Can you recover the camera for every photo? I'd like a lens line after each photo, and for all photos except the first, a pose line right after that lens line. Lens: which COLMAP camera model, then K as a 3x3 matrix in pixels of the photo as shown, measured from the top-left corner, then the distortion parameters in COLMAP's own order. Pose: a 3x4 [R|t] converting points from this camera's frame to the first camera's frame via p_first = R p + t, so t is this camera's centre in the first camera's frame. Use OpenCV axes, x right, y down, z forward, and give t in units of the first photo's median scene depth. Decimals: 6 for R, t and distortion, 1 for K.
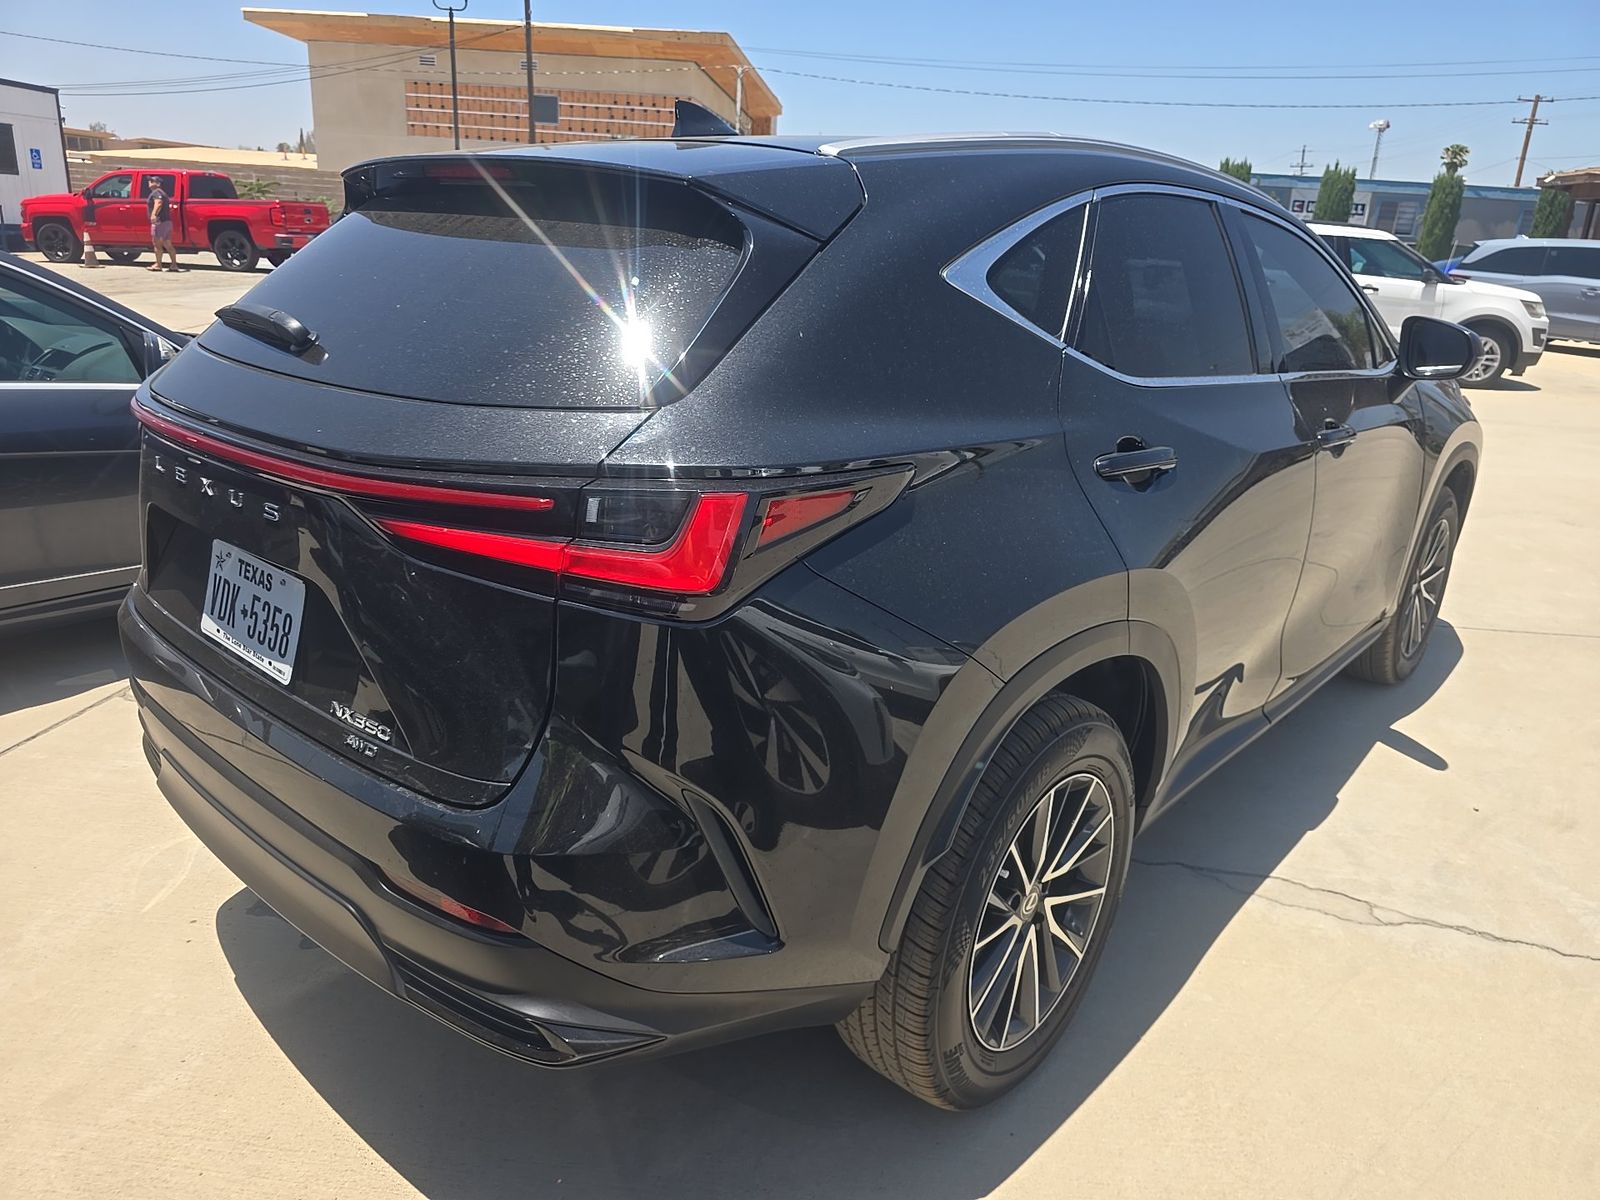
lens RADIAL K [[1084.0, 0, 808.5], [0, 1084.0, 605.2], [0, 0, 1]] dist [0.038965, -0.034851]
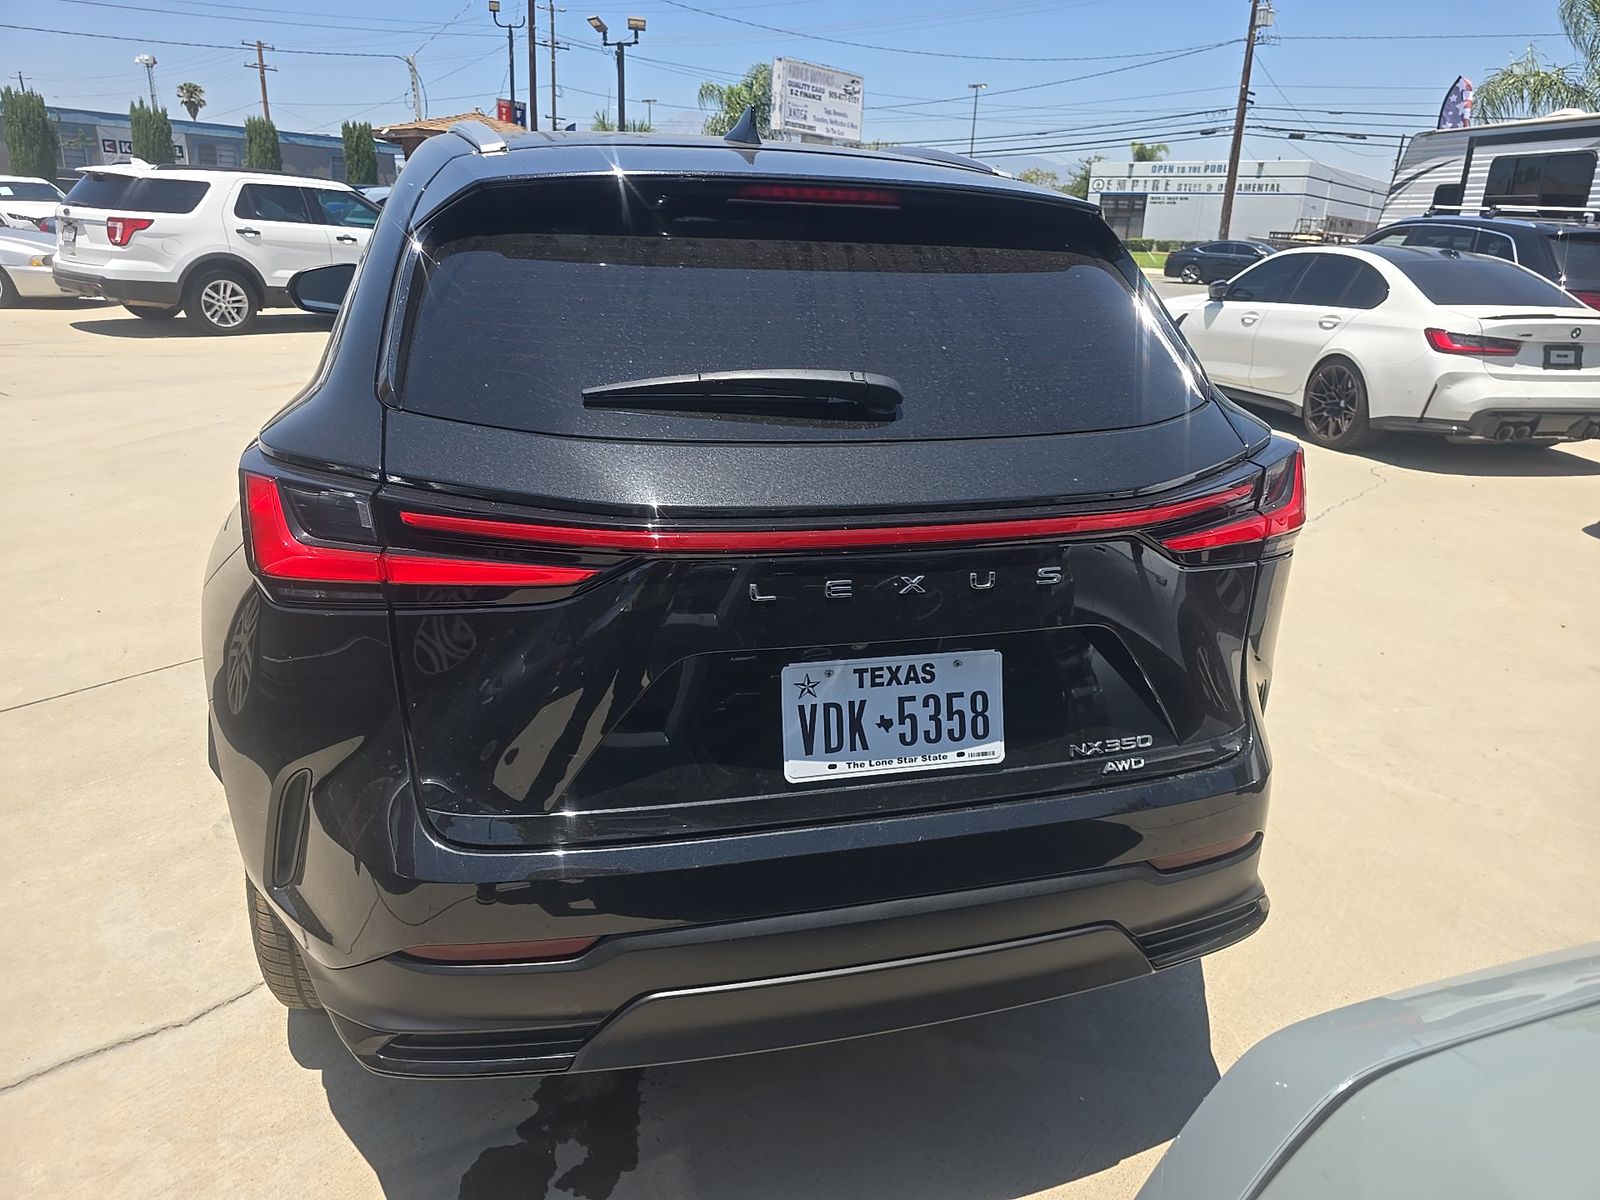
lens RADIAL K [[1084.0, 0, 808.5], [0, 1084.0, 605.2], [0, 0, 1]] dist [0.038965, -0.034851]
pose [[0.547381, -0.300071, 0.781237, -0.157406], [0.261569, 0.948083, 0.180885, -0.033347], [-0.794956, 0.105334, 0.597452, 0.070146]]
